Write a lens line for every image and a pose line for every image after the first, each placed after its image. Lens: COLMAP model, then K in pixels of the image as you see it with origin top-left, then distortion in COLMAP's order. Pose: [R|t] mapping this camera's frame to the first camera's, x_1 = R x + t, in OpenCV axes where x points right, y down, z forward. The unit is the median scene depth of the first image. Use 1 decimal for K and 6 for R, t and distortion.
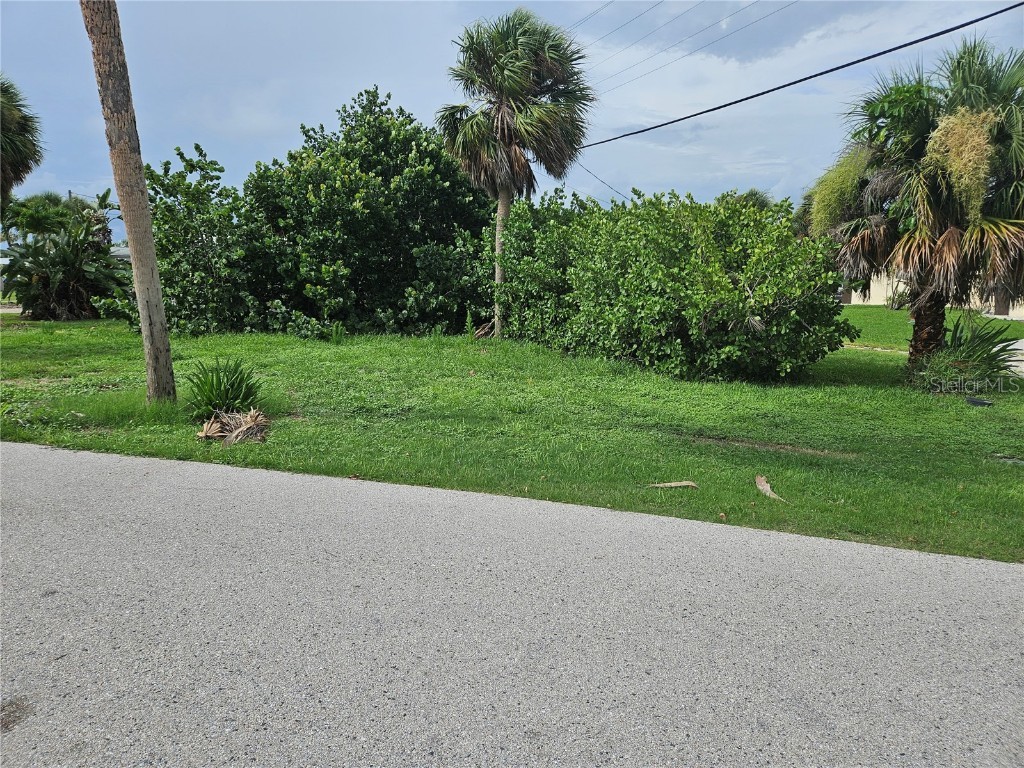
lens RADIAL K [[684.0, 0, 519.1], [0, 684.0, 393.6], [0, 0, 1]] dist [0.058844, -0.048053]
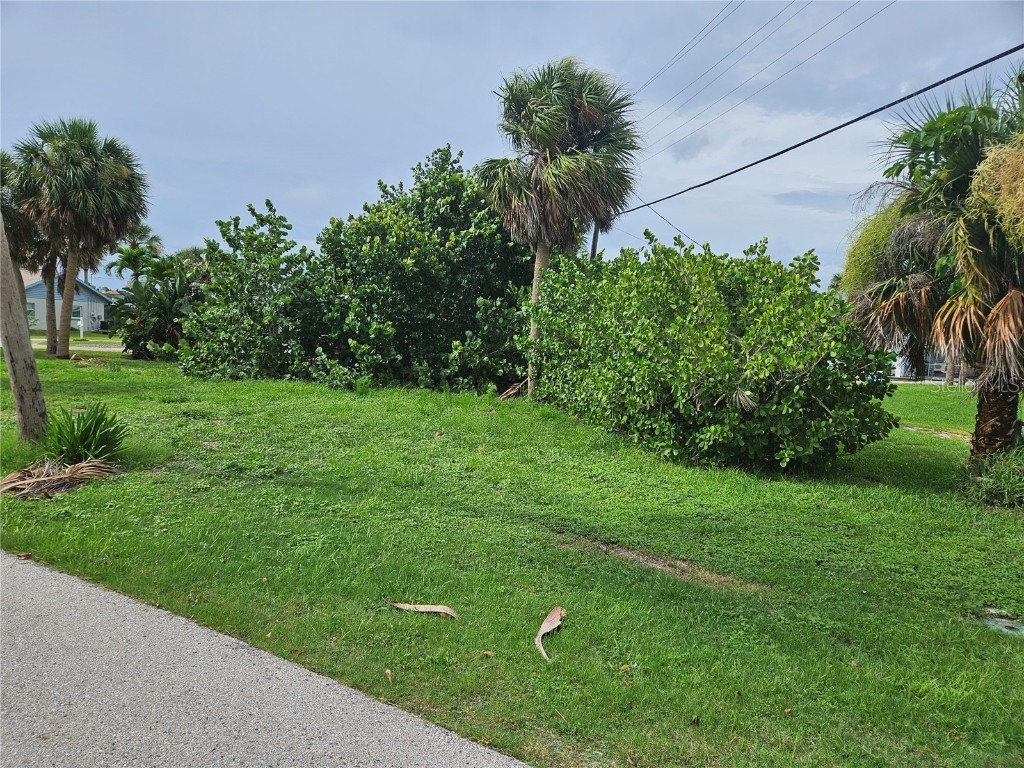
lens RADIAL K [[684.0, 0, 509.9], [0, 684.0, 400.8], [0, 0, 1]] dist [0.058844, -0.048053]
pose [[0.974430, 0.060094, -0.216507, 0.147828], [-0.076560, 0.994711, -0.068479, -0.014089], [0.211247, 0.083304, 0.973876, 0.089965]]
